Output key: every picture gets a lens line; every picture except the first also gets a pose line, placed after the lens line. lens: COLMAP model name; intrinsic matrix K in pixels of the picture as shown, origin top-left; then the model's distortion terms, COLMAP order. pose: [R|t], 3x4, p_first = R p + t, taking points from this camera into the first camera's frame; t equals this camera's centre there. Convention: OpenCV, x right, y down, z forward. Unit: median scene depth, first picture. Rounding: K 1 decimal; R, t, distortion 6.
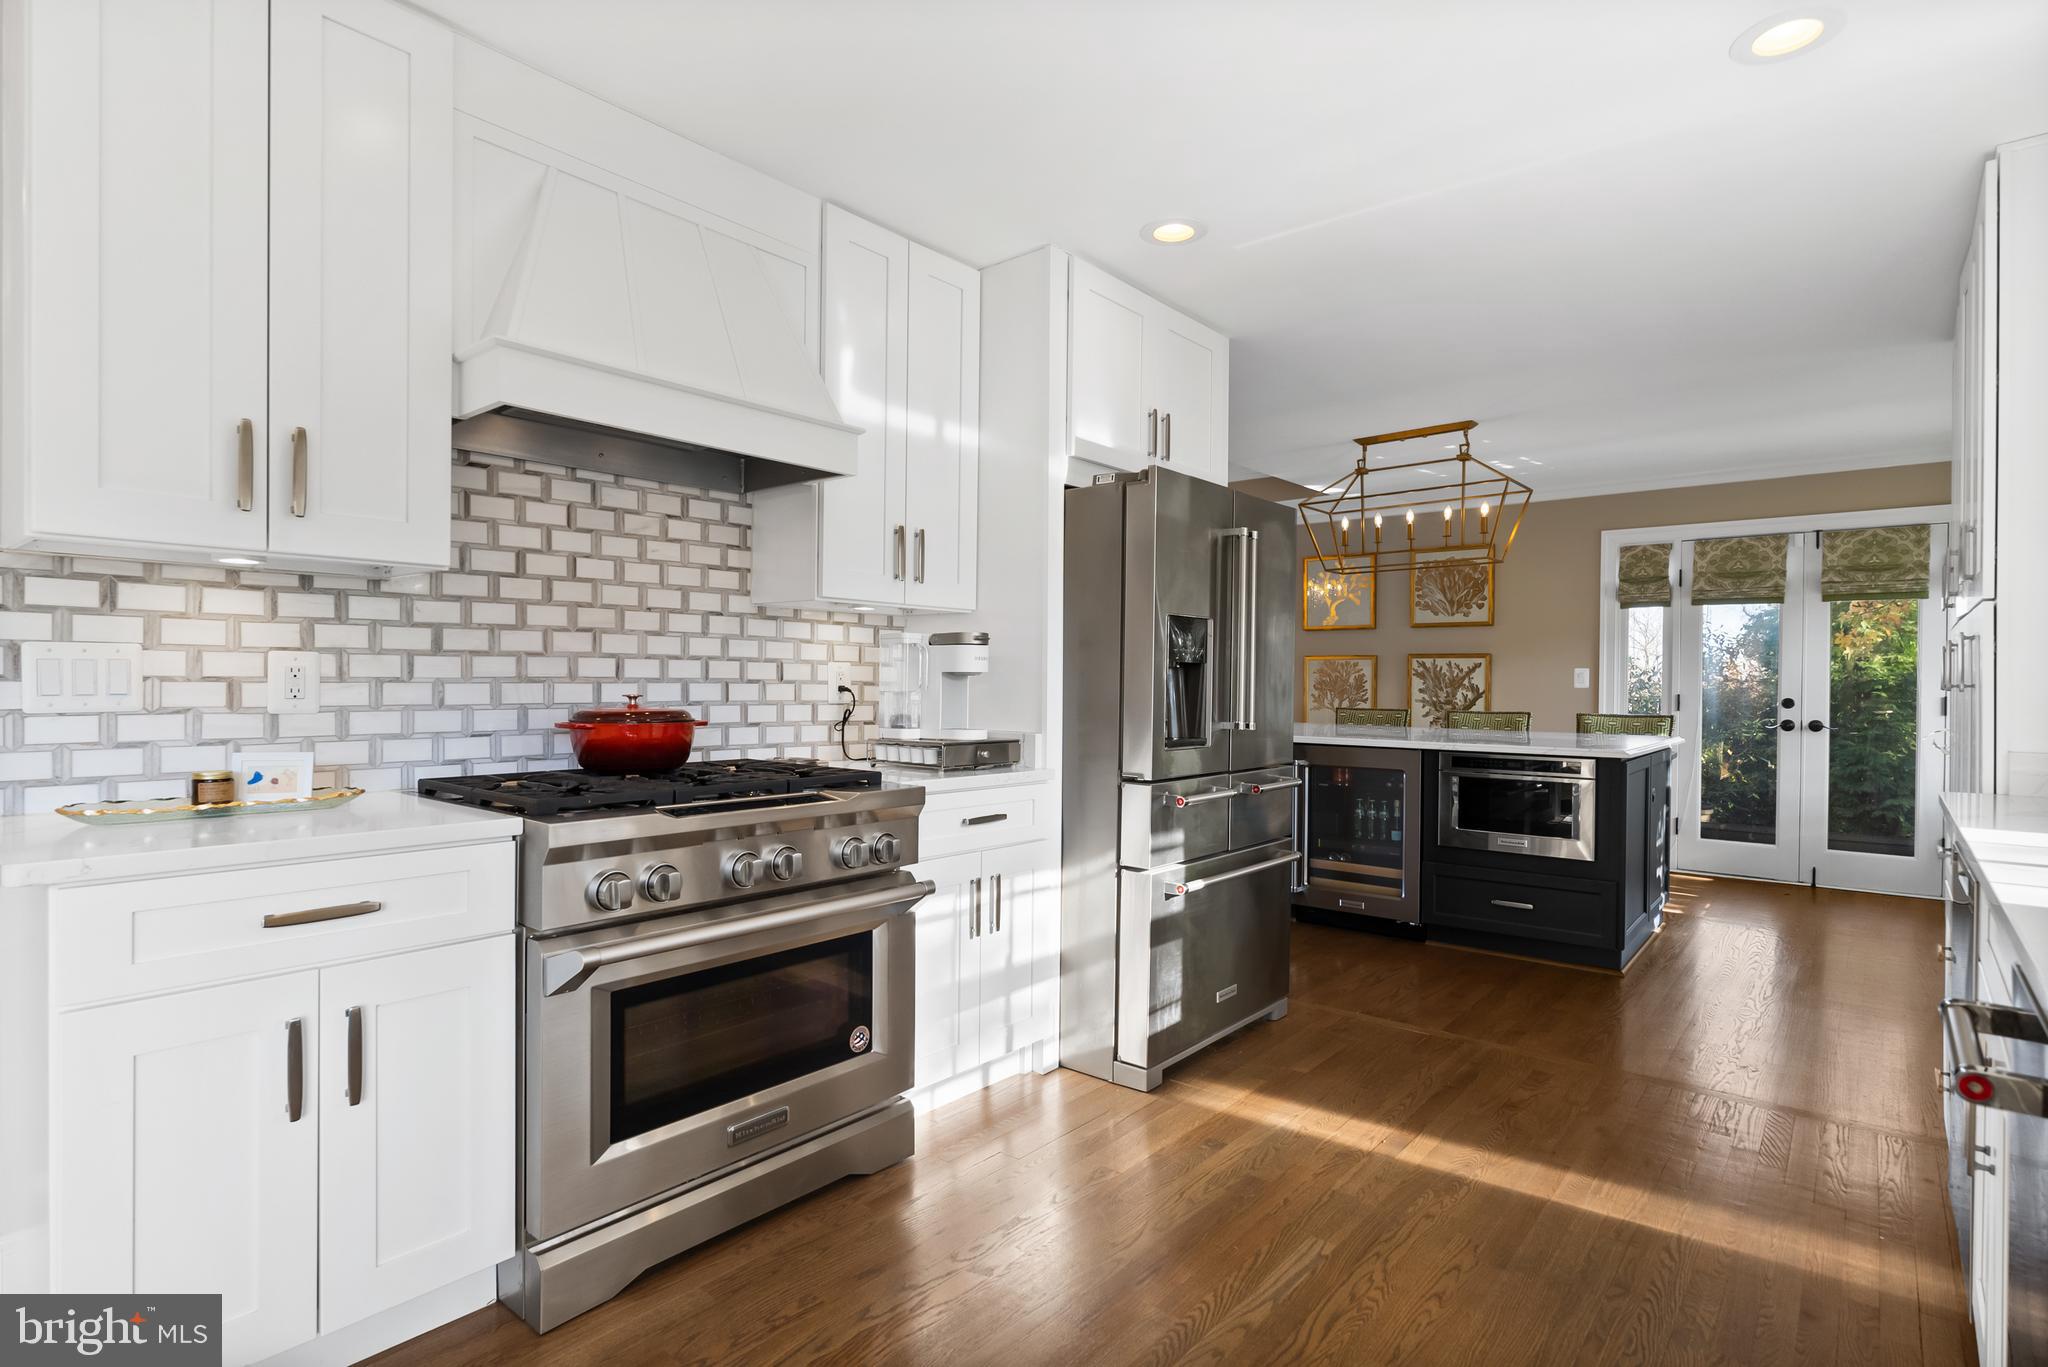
lens RADIAL K [[1048.2, 0, 1017.8], [0, 1048.2, 687.9], [0, 0, 1]] dist [-0.002681, 0.002125]
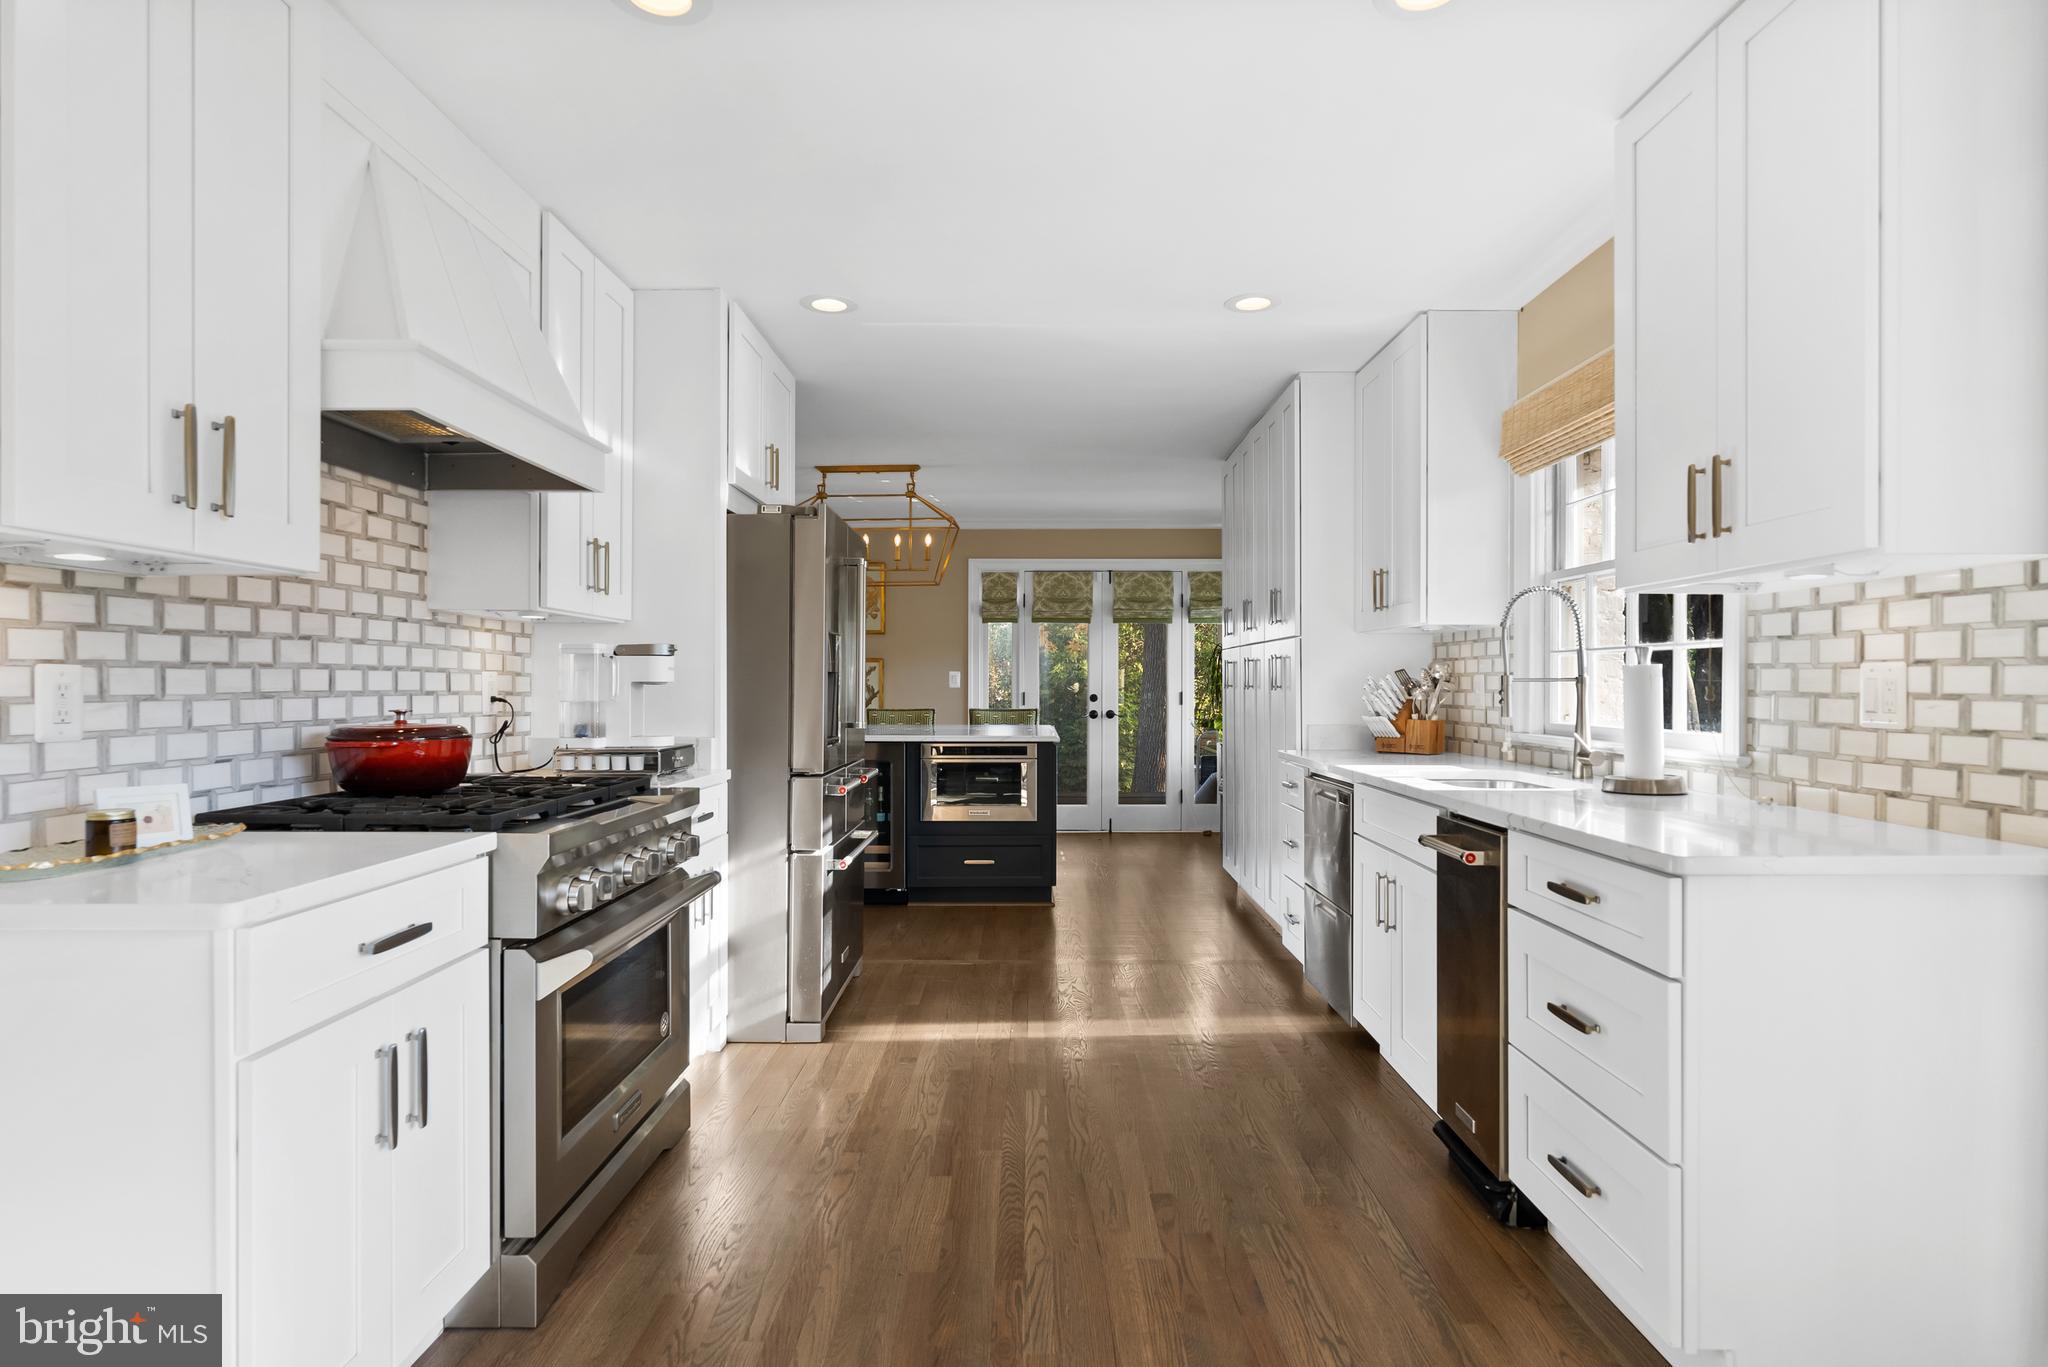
lens RADIAL K [[1140.2, 0, 1027.9], [0, 1140.2, 685.3], [0, 0, 1]] dist [0.006392, -0.000158]
pose [[0.764225, -0.008660, 0.644891, -0.504055], [0.009508, 0.999952, 0.002160, -0.010171], [-0.644879, 0.004480, 0.764271, -0.114333]]
